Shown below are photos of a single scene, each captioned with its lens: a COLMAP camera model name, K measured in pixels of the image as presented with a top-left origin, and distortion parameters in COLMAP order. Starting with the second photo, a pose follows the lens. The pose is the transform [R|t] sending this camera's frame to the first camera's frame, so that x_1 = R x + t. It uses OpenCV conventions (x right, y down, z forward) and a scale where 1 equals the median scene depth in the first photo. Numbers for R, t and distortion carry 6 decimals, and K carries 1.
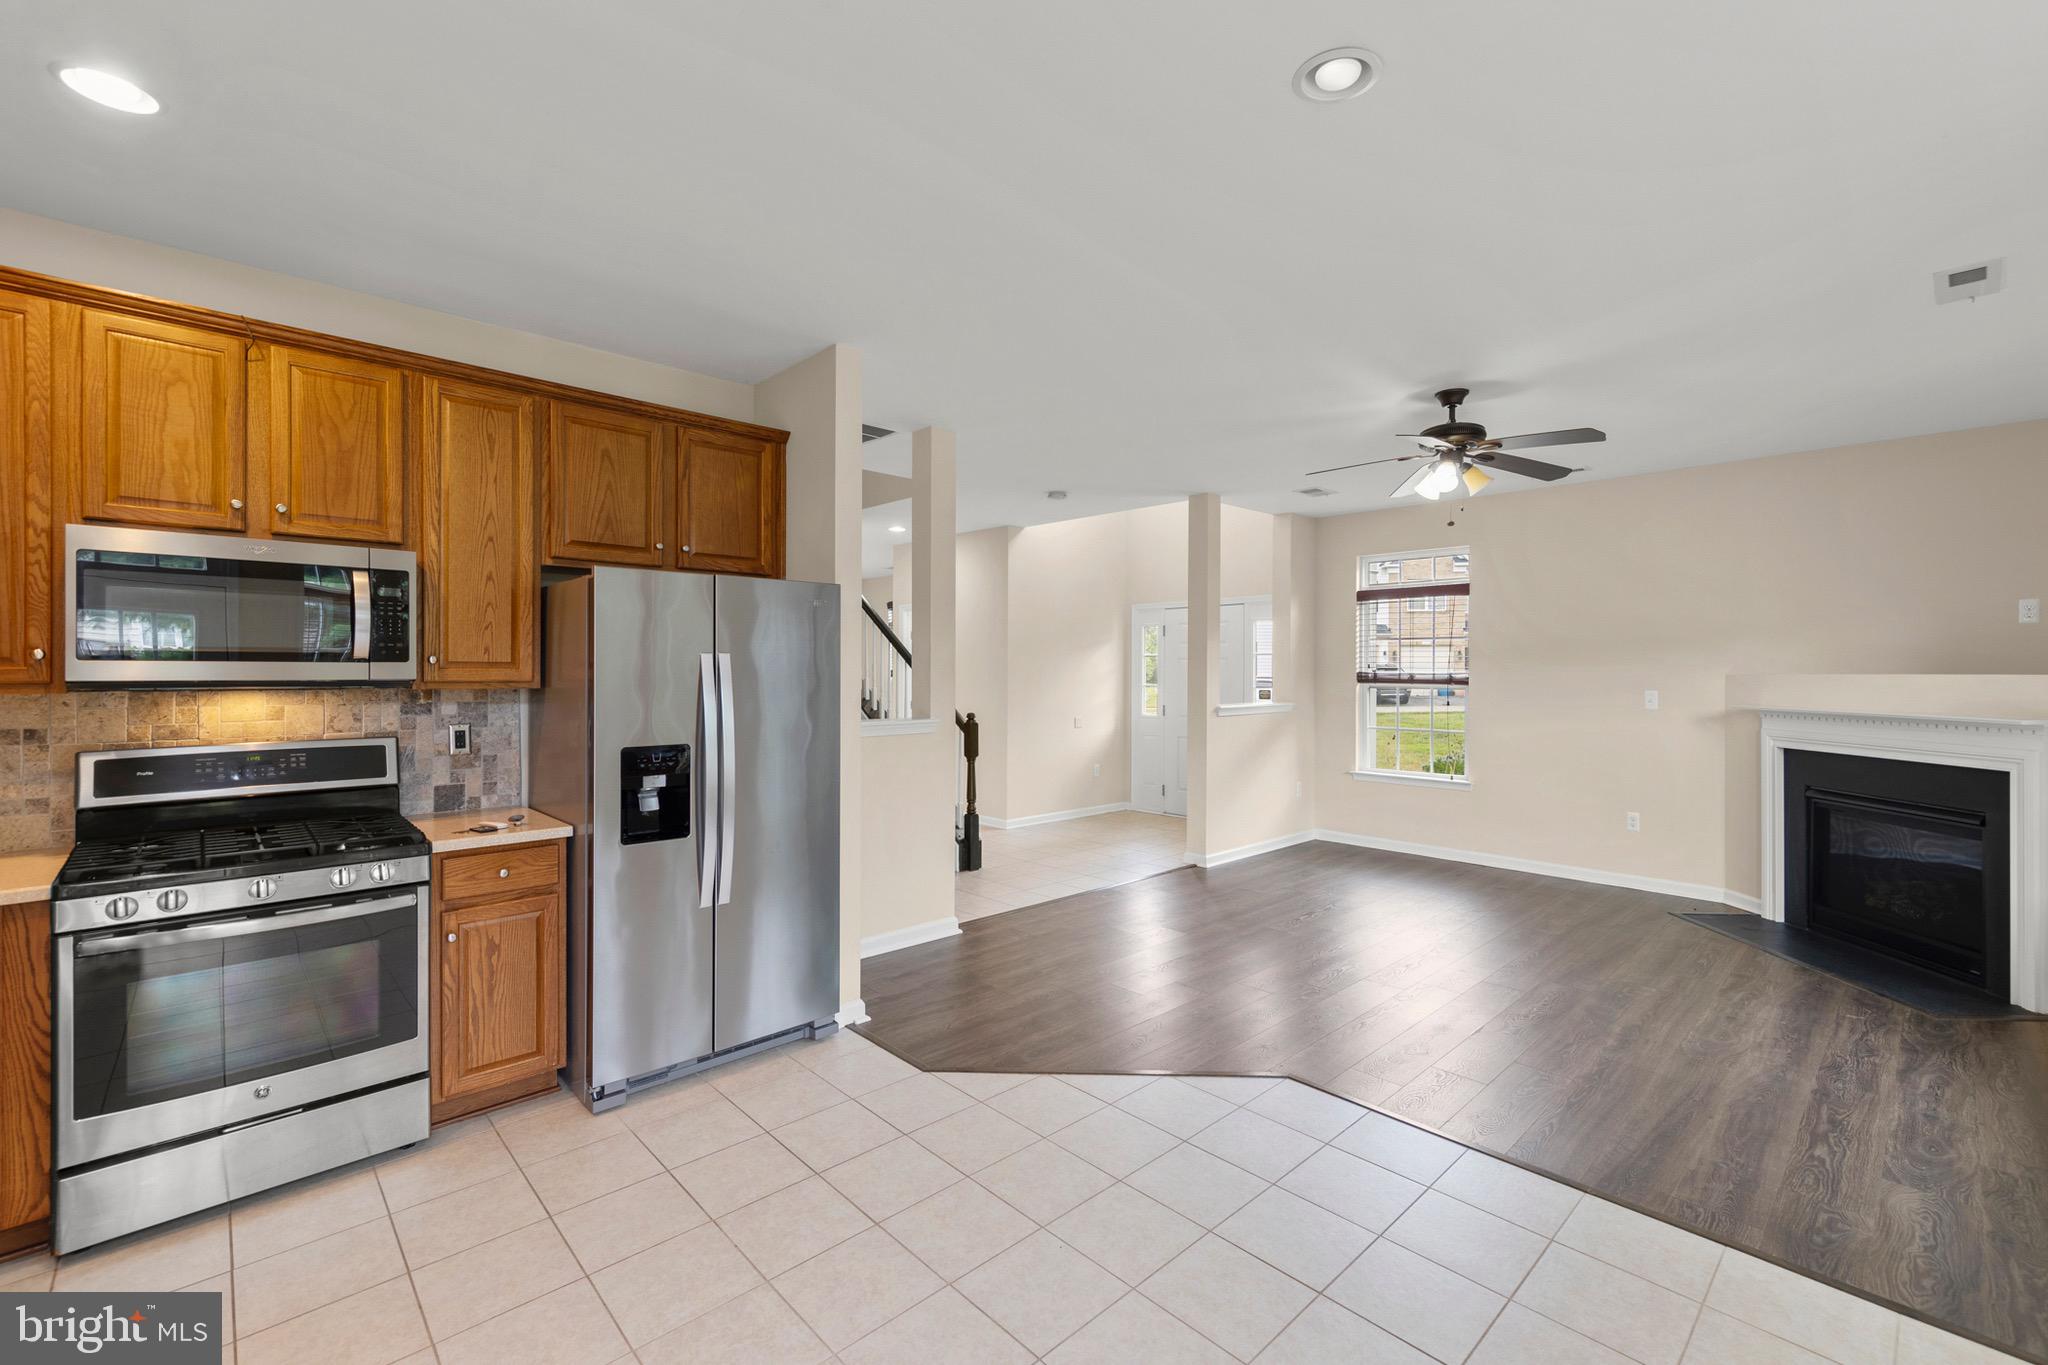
lens RADIAL K [[913.1, 0, 989.5], [0, 913.1, 665.9], [0, 0, 1]] dist [0.003398, 0.000050]
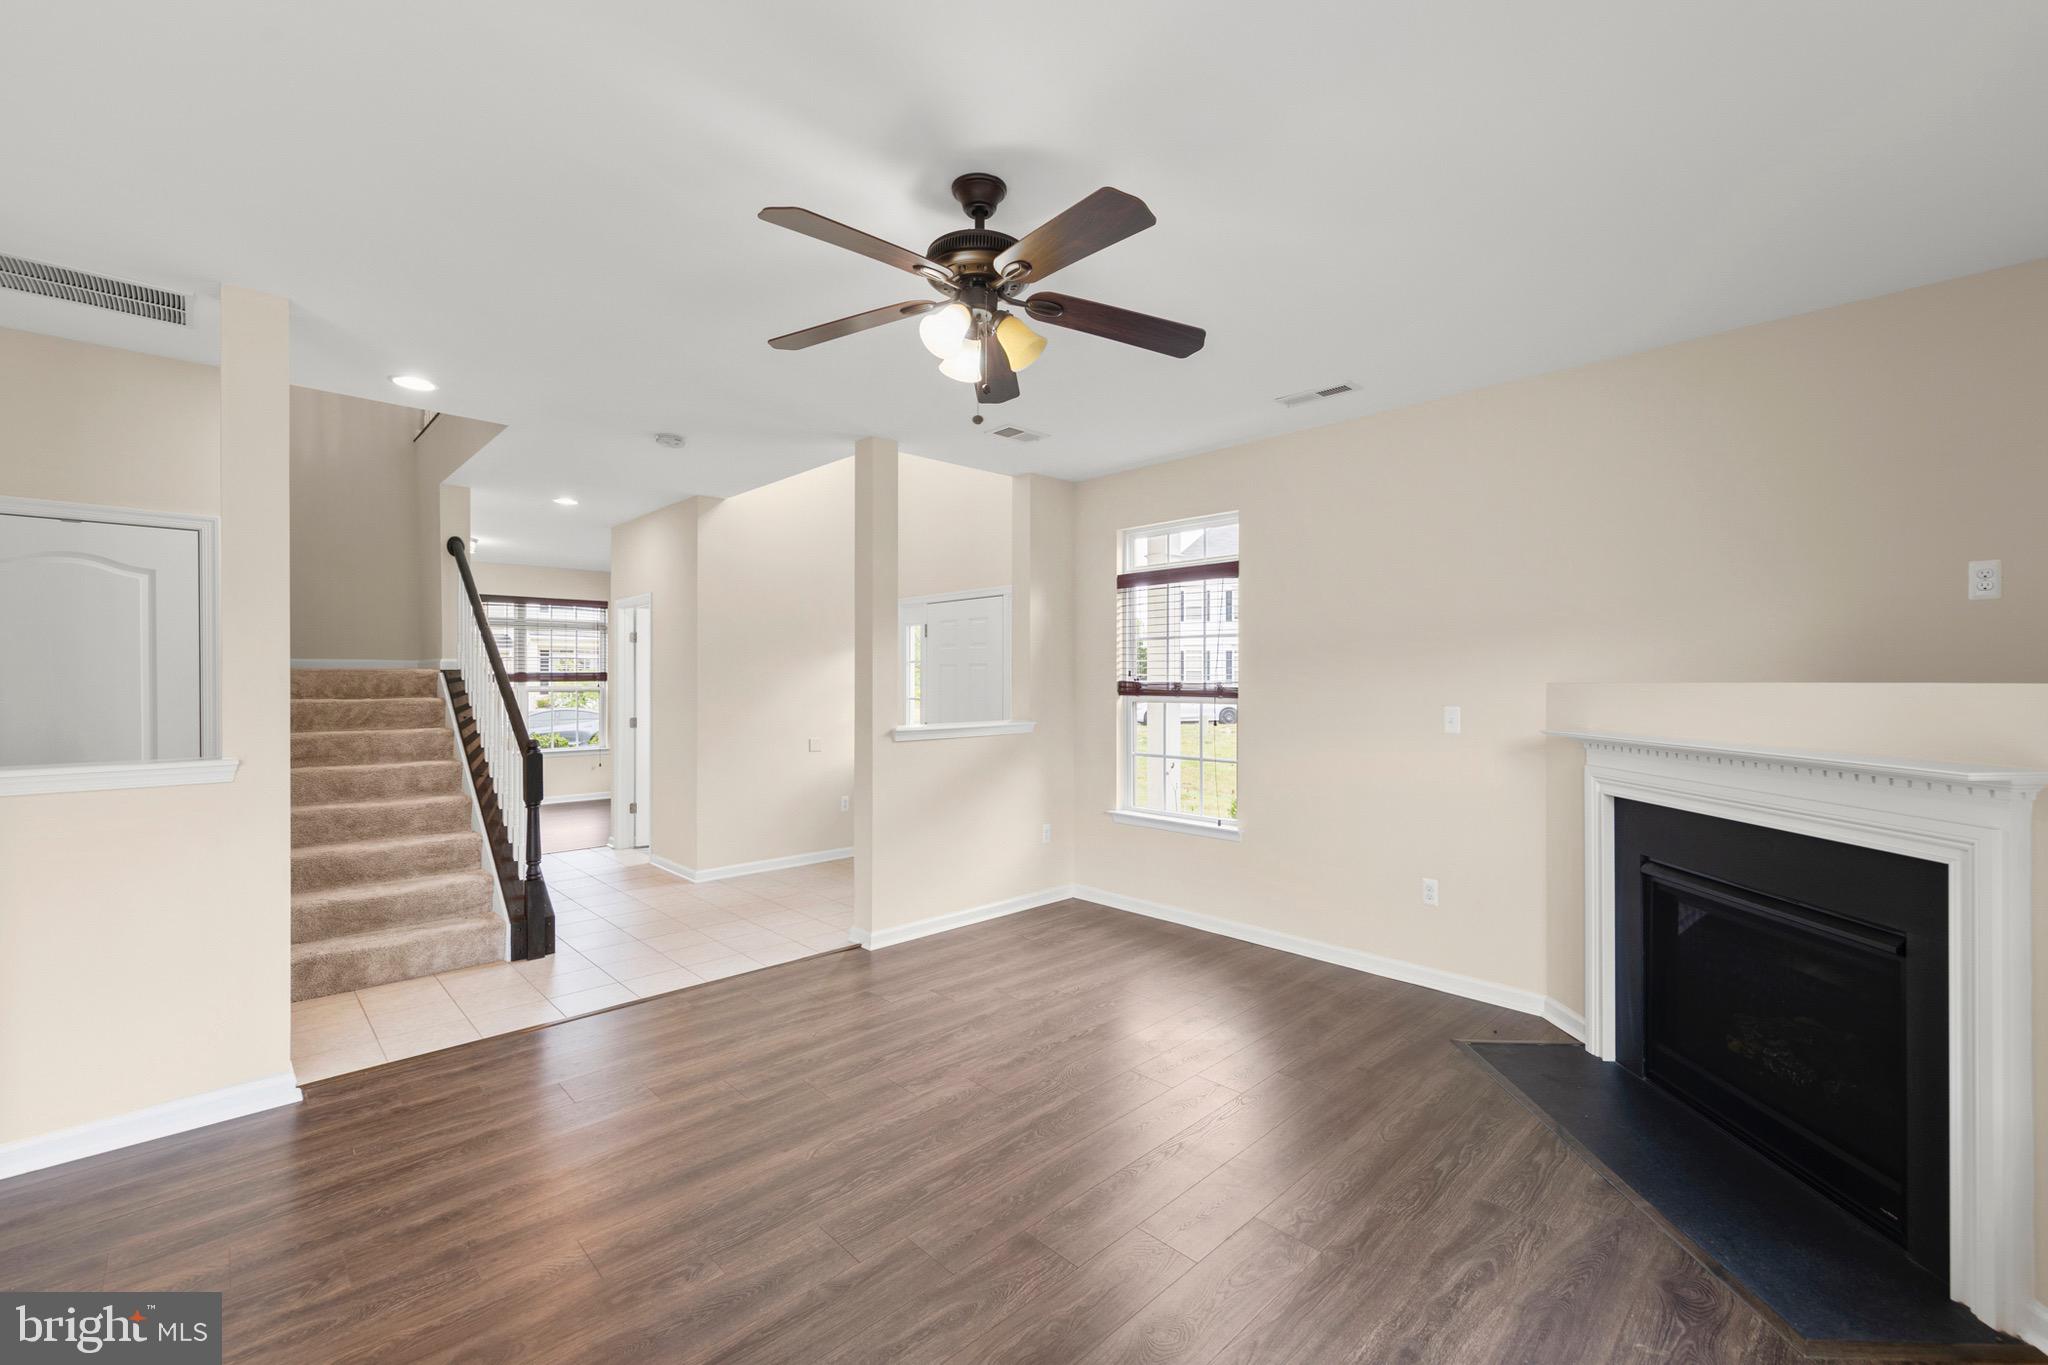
lens RADIAL K [[864.9, 0, 1021.9], [0, 864.9, 677.1], [0, 0, 1]] dist [0.004174, 0.000362]
pose [[0.999942, -0.002322, 0.010542, 0.481900], [0.002302, 0.999996, 0.001855, 0.003007], [-0.010546, -0.001831, 0.999943, 0.423693]]
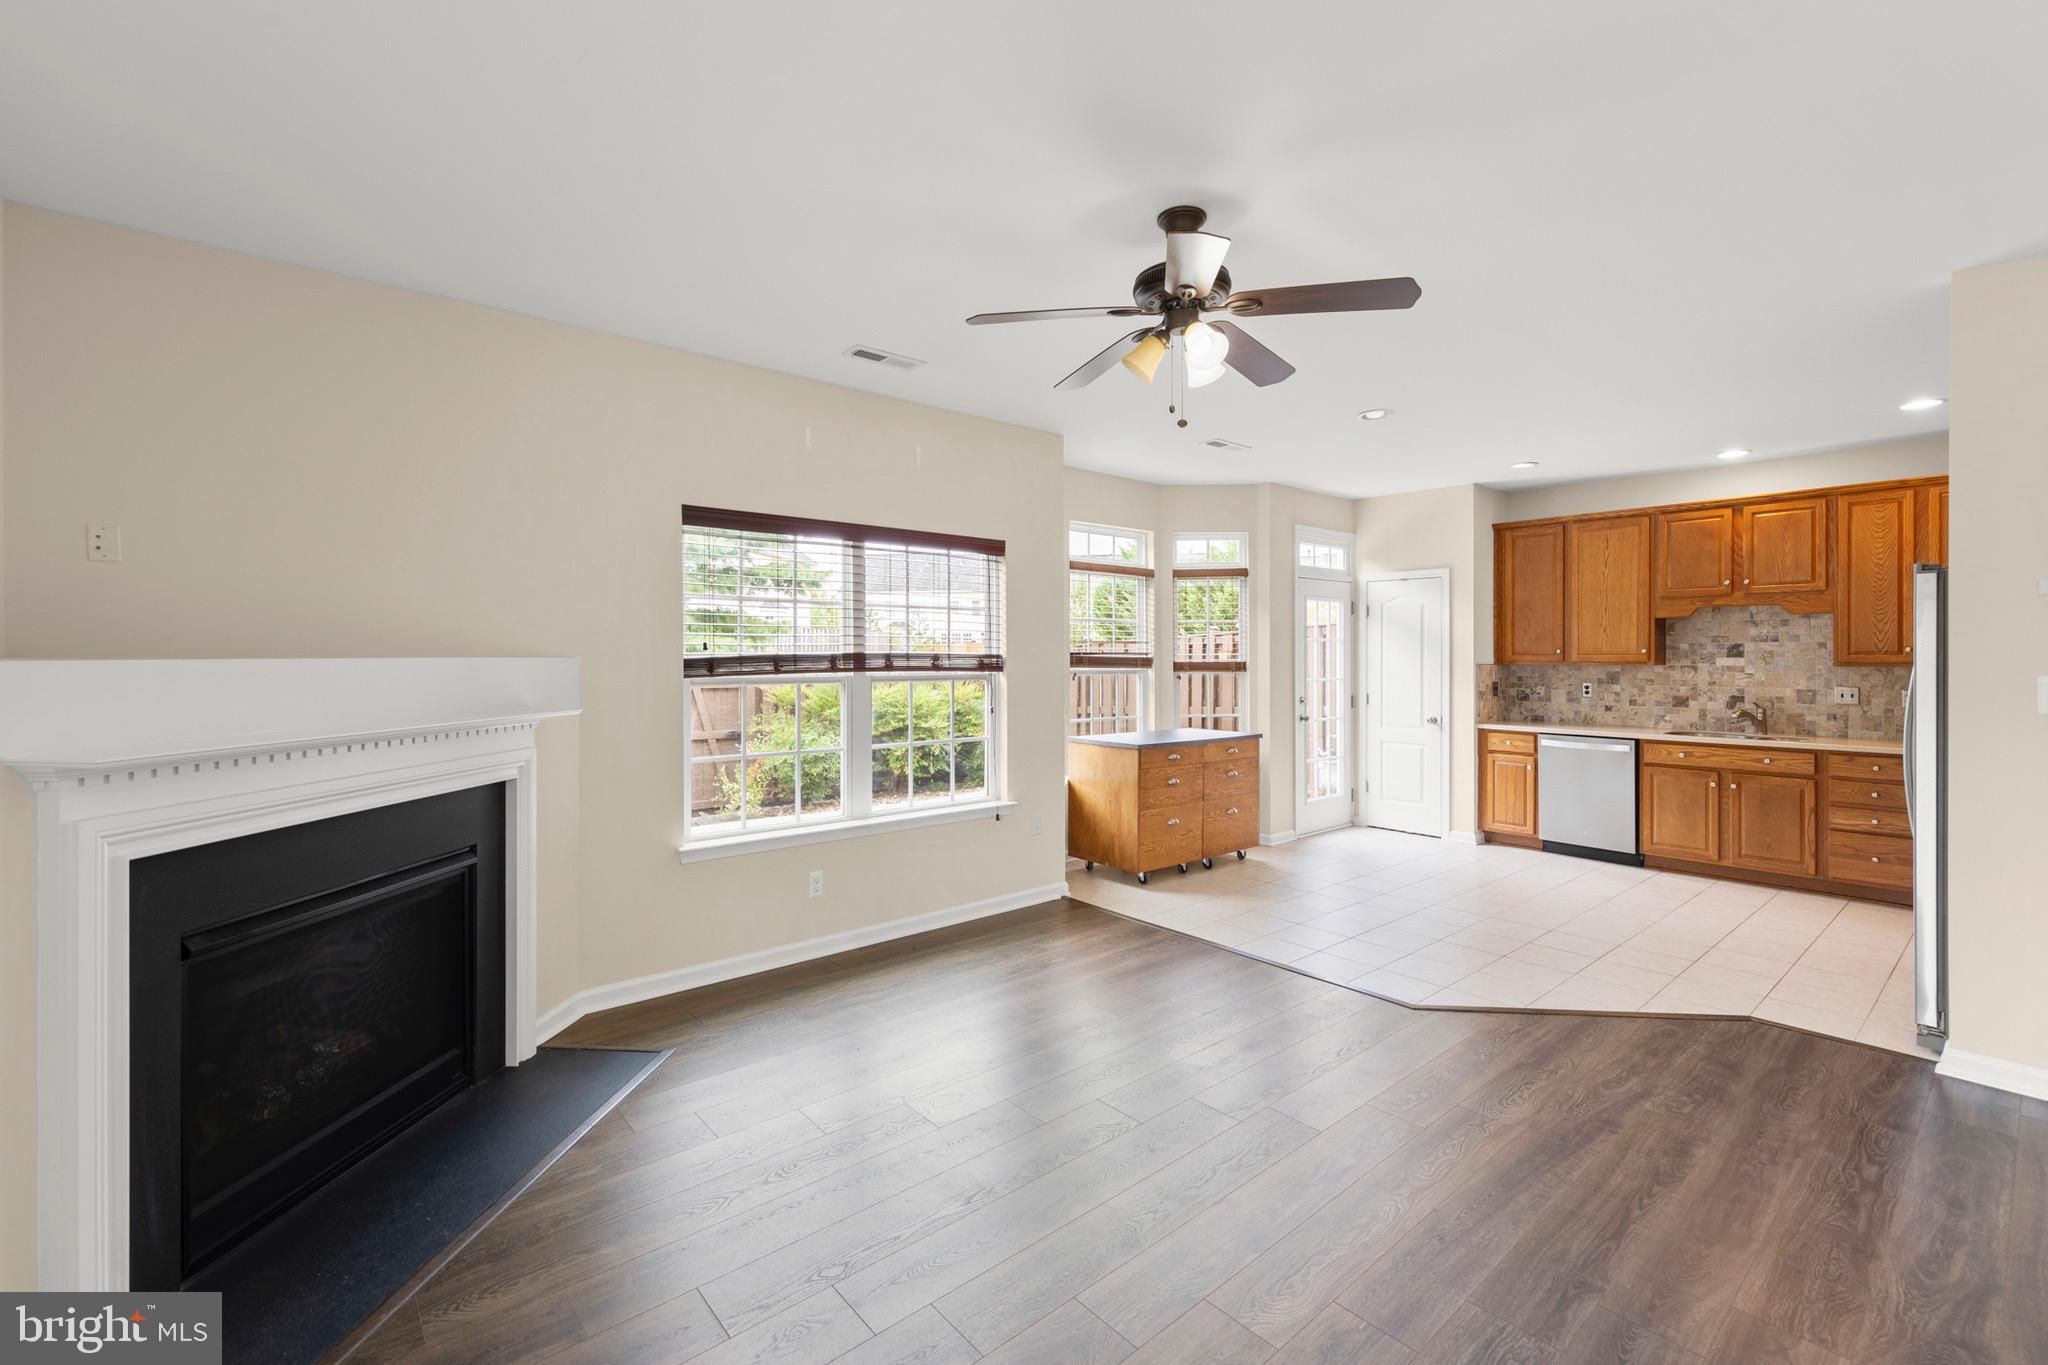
lens RADIAL K [[854.4, 0, 1030.3], [0, 854.4, 653.4], [0, 0, 1]] dist [0.001048, 0.000037]
pose [[-0.999154, -0.001720, 0.041080, 0.539201], [-0.002044, 0.999967, -0.007849, 0.008654], [-0.041066, -0.007926, -0.999125, 1.467018]]
